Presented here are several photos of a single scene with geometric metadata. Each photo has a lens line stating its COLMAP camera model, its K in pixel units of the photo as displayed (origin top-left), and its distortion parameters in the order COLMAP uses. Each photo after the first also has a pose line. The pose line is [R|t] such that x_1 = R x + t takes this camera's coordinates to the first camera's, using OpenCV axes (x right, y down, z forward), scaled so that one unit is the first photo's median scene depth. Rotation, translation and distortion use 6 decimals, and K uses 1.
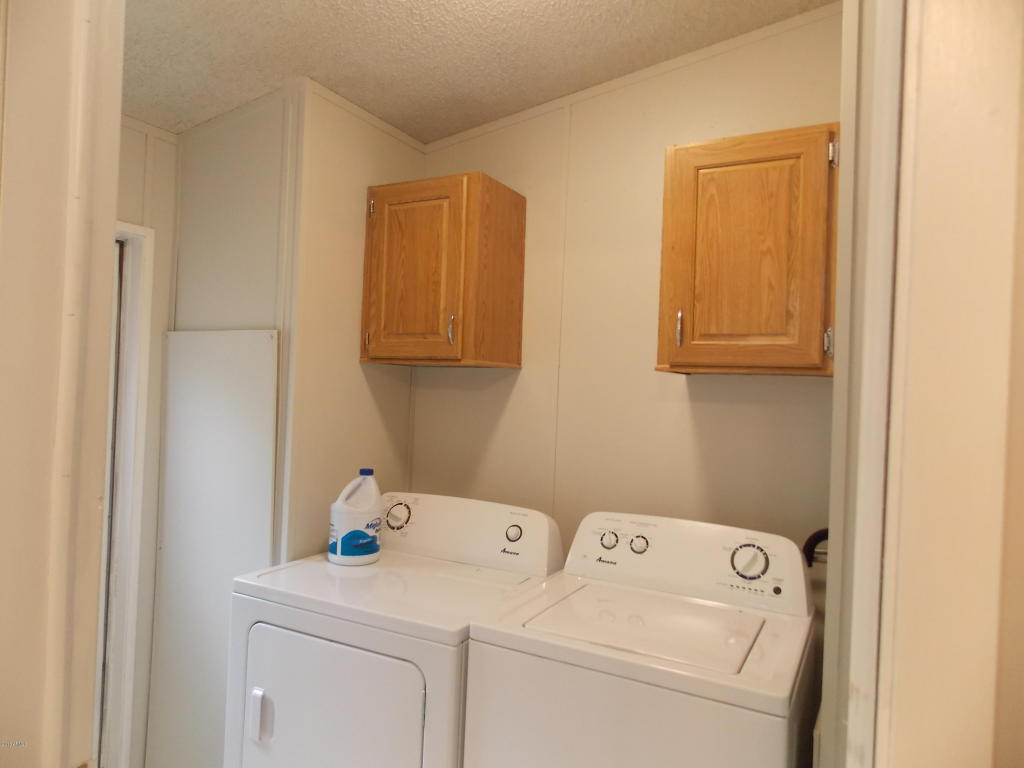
lens RADIAL K [[674.7, 0, 514.3], [0, 674.7, 380.5], [0, 0, 1]] dist [0.008472, -0.005163]
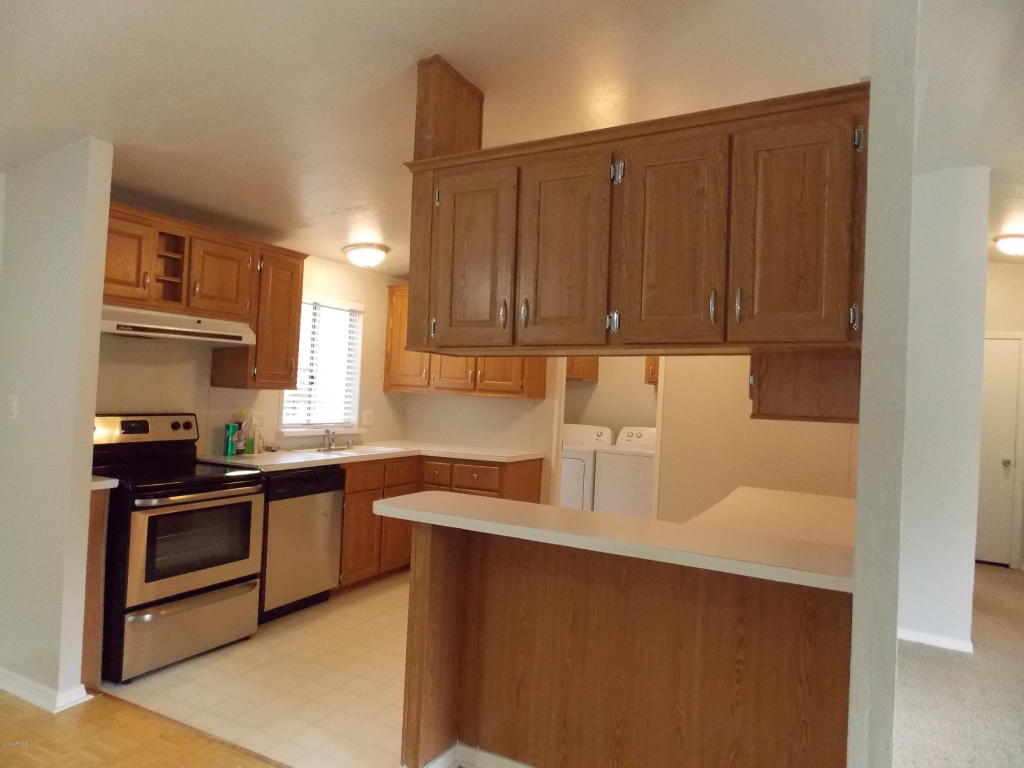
lens RADIAL K [[674.7, 0, 514.3], [0, 674.7, 380.5], [0, 0, 1]] dist [0.008472, -0.005163]
pose [[0.999920, 0.006684, 0.010764, -0.455581], [-0.006686, 0.999978, 0.000106, -0.026027], [-0.010763, -0.000178, 0.999942, -2.260101]]
